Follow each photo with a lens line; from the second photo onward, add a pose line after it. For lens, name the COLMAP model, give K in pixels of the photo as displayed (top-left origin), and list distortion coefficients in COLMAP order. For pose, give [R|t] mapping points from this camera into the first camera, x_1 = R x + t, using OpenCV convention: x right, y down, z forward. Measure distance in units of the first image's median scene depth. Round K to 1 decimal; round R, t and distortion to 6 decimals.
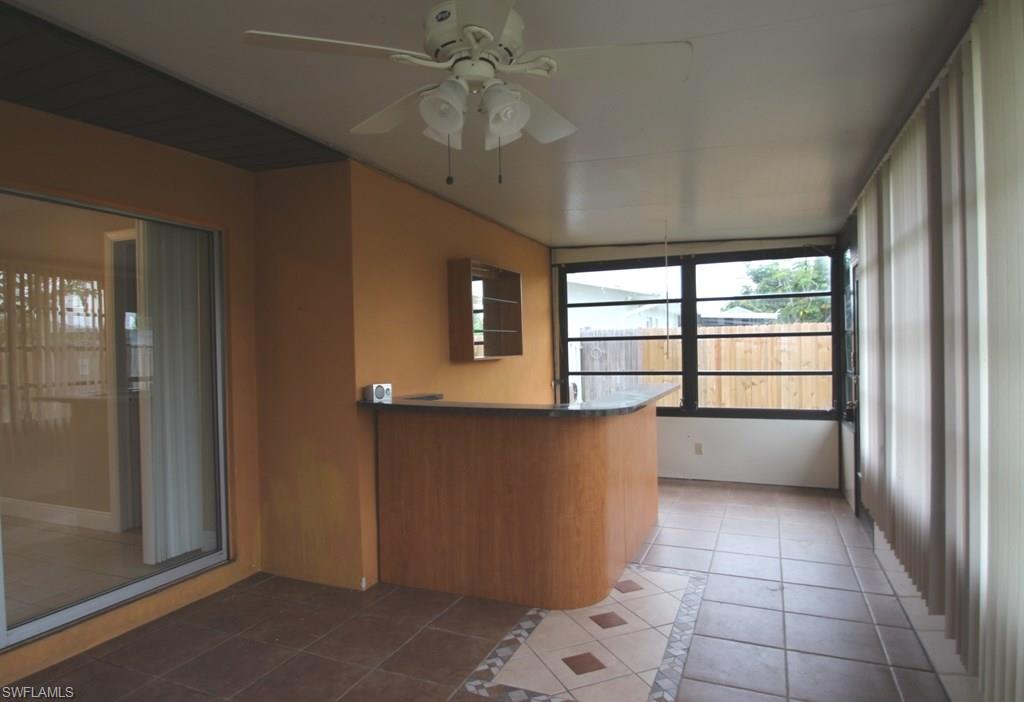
lens RADIAL K [[607.0, 0, 512.0], [0, 607.0, 351.0], [0, 0, 1]] dist [-0.003414, -0.000227]
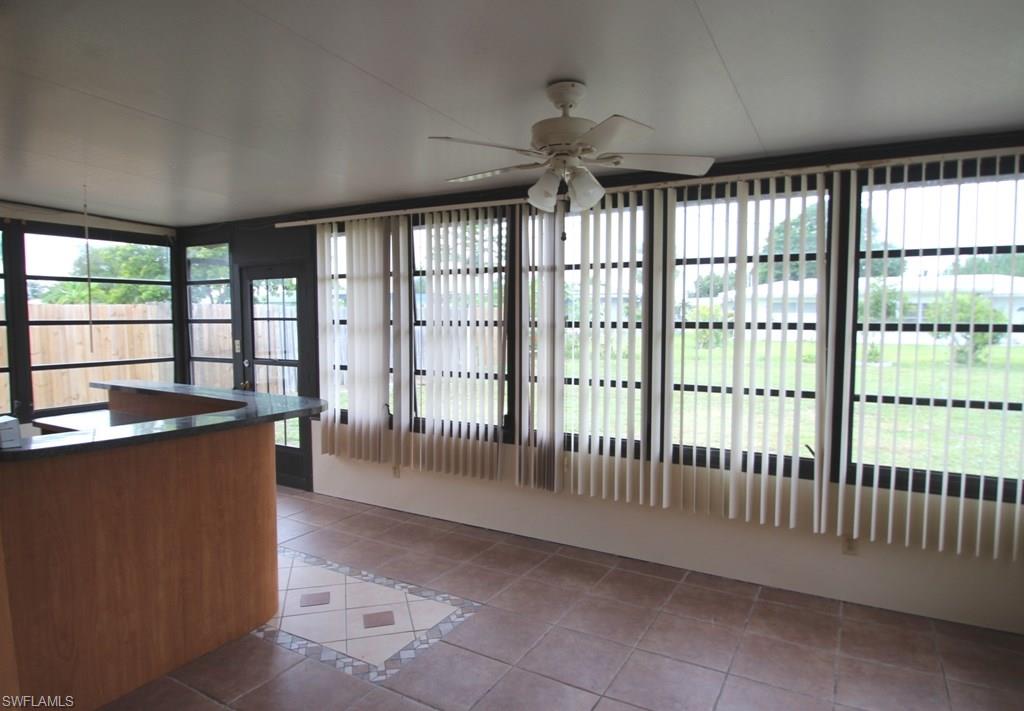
lens RADIAL K [[611.0, 0, 512.0], [0, 611.0, 355.5], [0, 0, 1]] dist [0.001364, 0.000358]
pose [[0.122164, -0.047657, 0.991365, -0.793386], [0.001679, 0.998855, 0.047810, -0.034640], [-0.992509, -0.004176, 0.122104, 0.490893]]
